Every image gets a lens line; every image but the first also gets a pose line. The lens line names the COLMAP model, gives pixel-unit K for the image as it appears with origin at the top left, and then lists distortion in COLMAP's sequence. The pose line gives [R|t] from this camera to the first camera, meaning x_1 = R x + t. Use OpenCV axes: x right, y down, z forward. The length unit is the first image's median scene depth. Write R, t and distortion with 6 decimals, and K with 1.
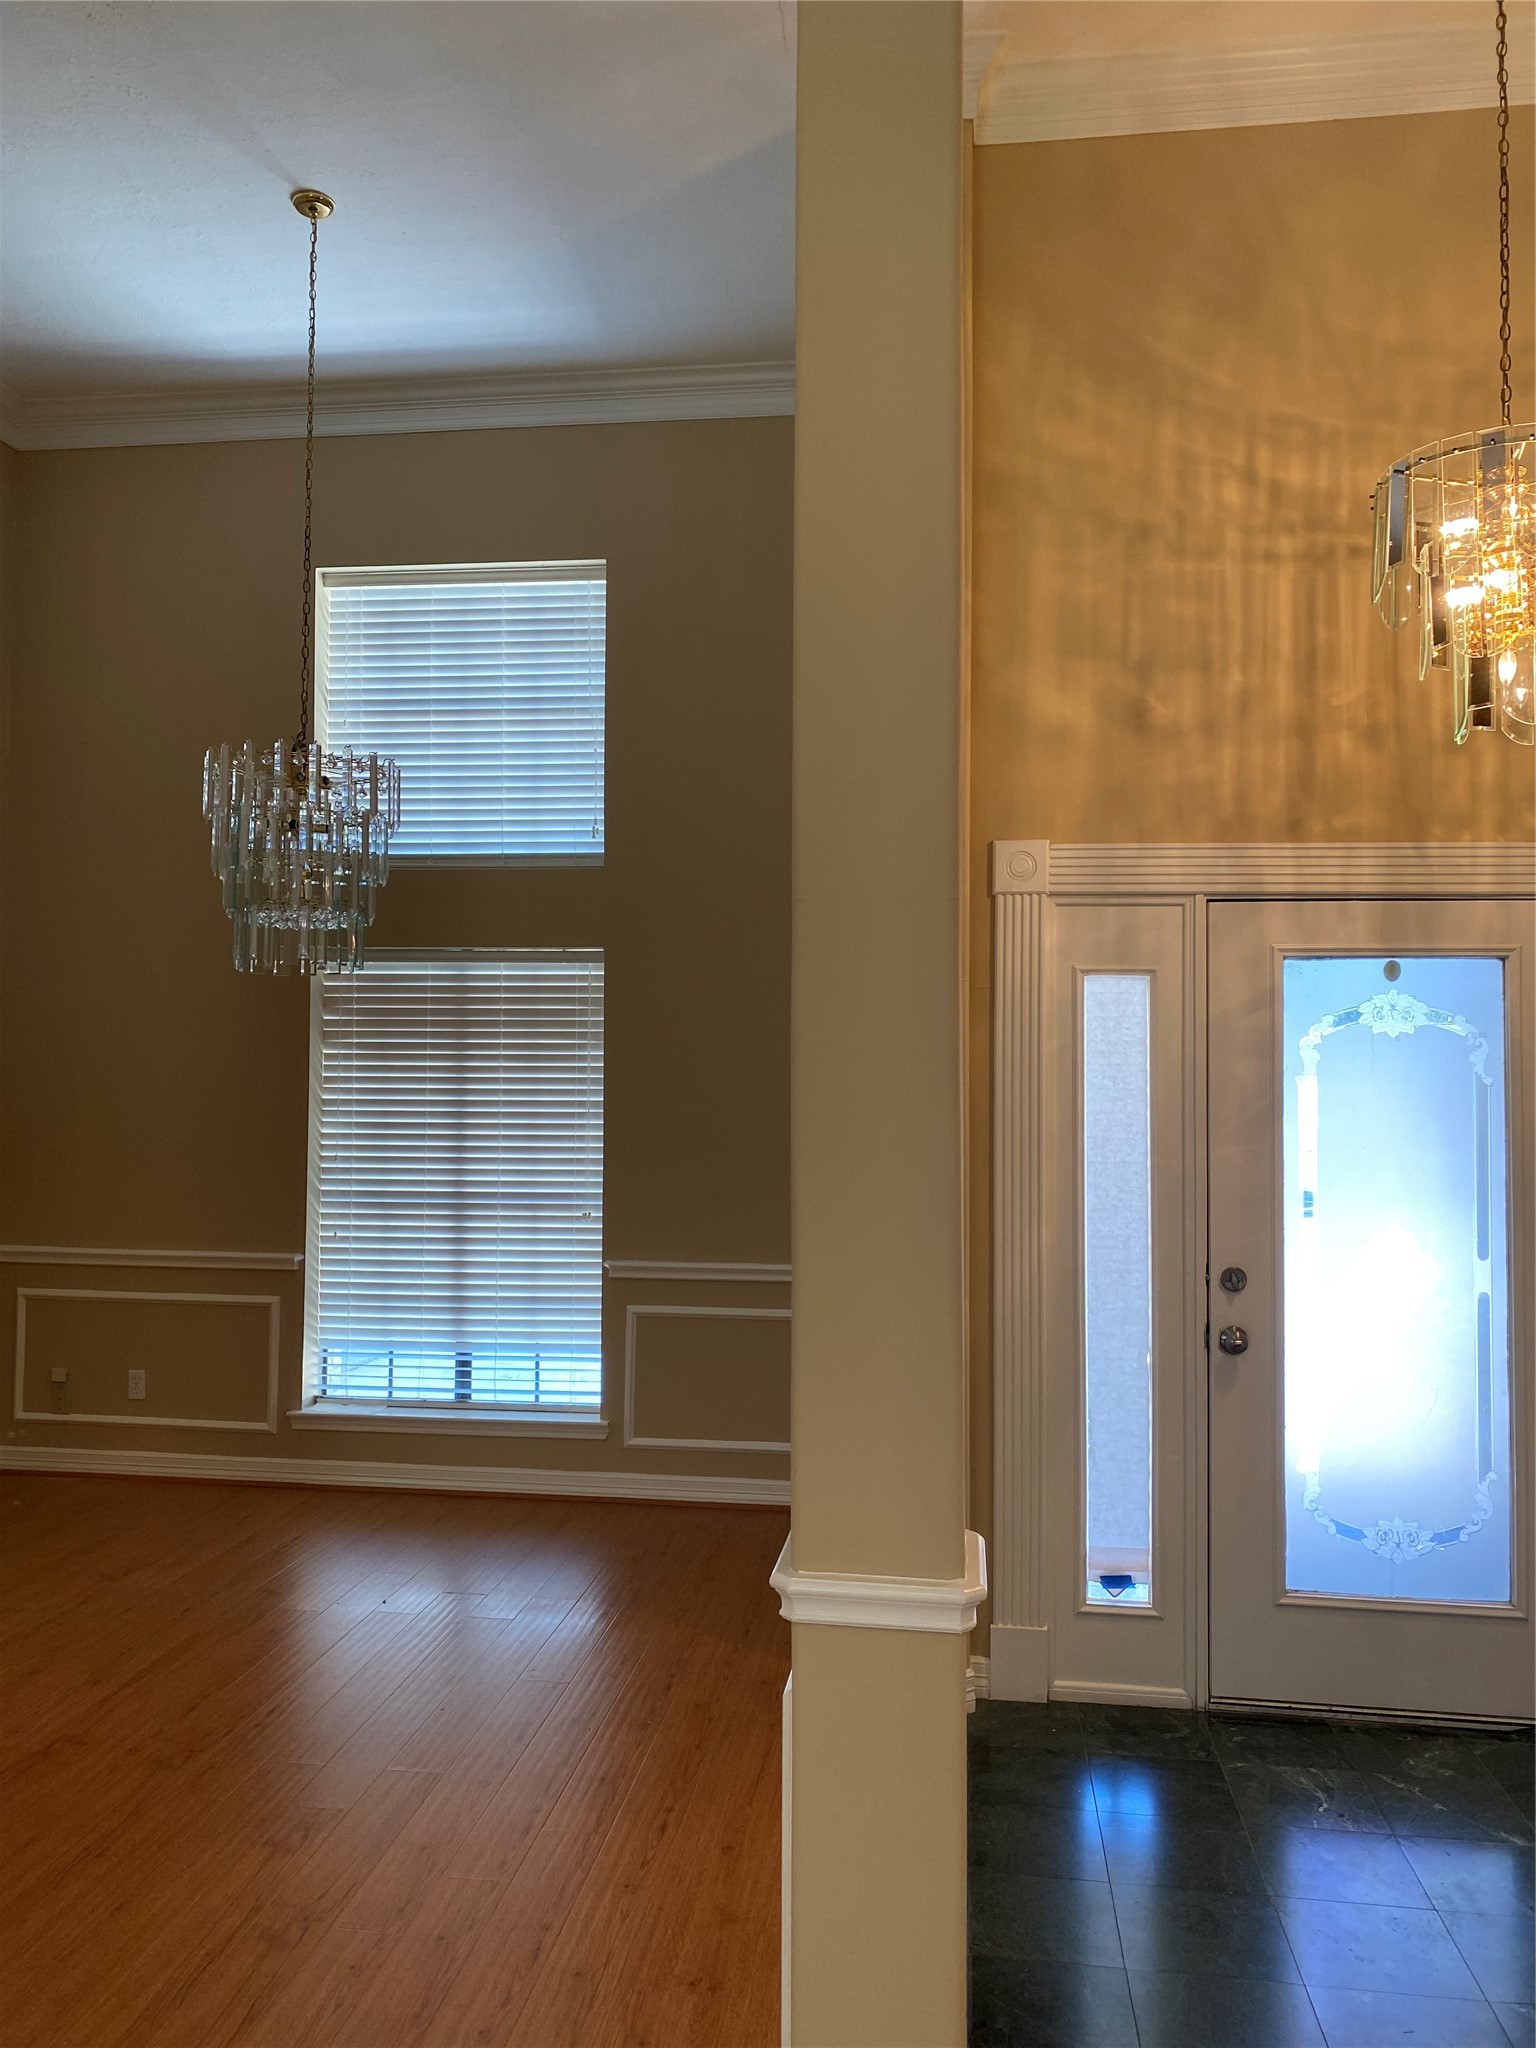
lens RADIAL K [[1591.0, 0, 765.9], [0, 1591.0, 1004.2], [0, 0, 1]] dist [0.086396, -0.196087]
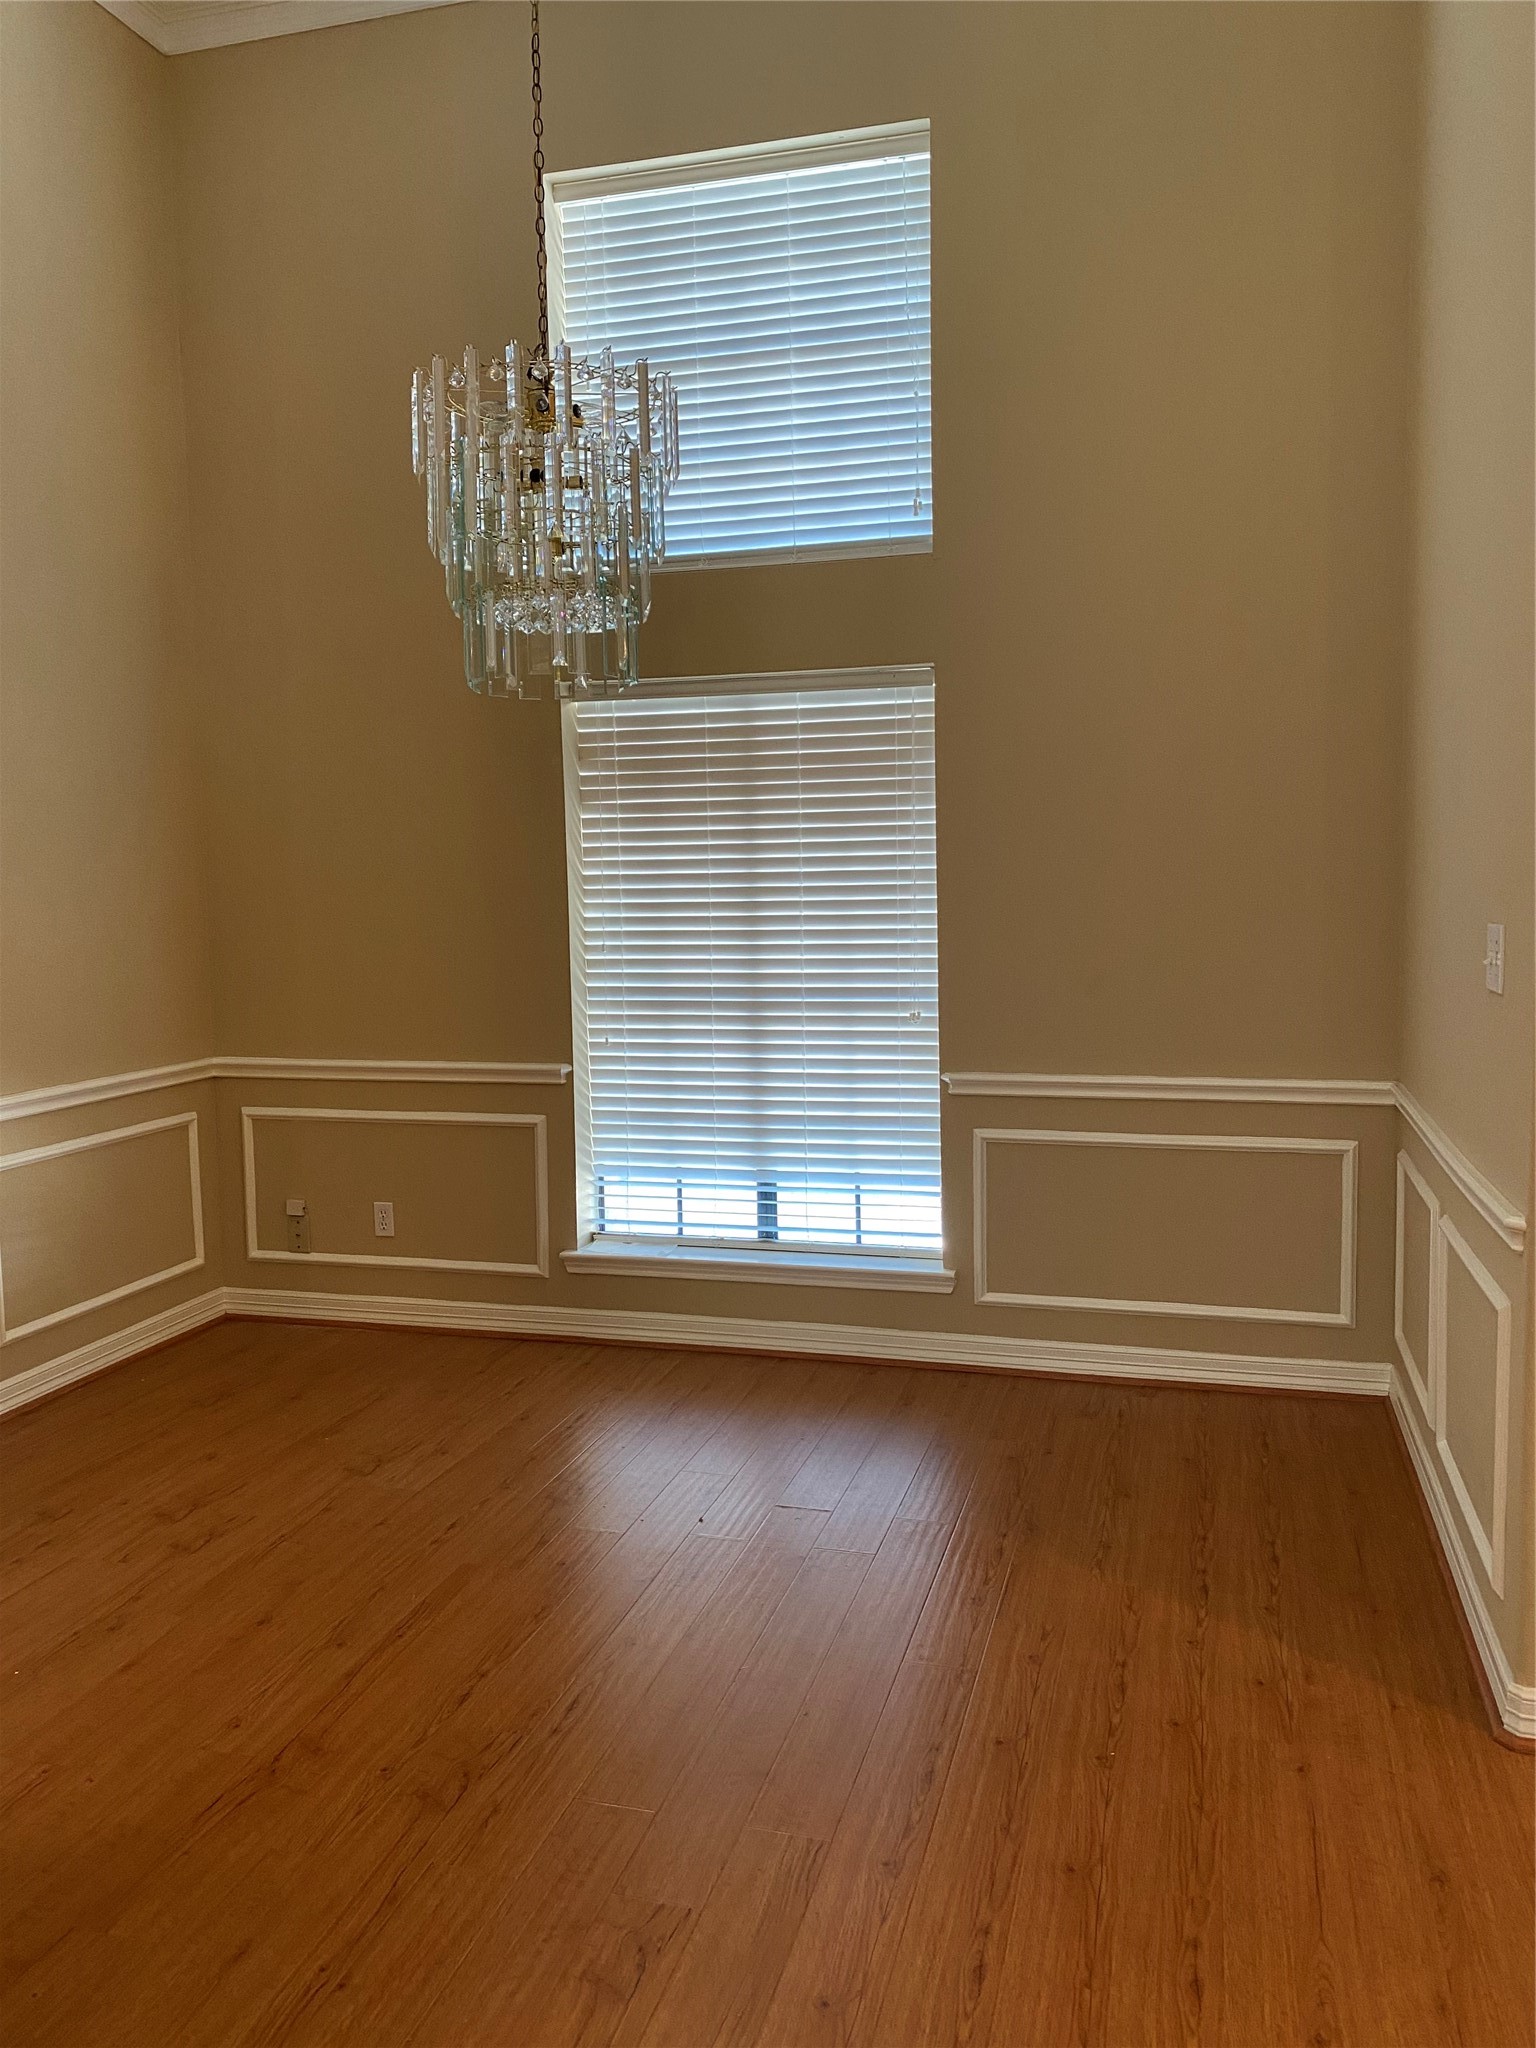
lens RADIAL K [[1591.0, 0, 765.9], [0, 1591.0, 1004.2], [0, 0, 1]] dist [0.086396, -0.196087]
pose [[0.989714, -0.012145, -0.142541, -0.073488], [0.030851, 0.991065, 0.129764, 0.022748], [0.139692, -0.132827, 0.981246, 0.219569]]
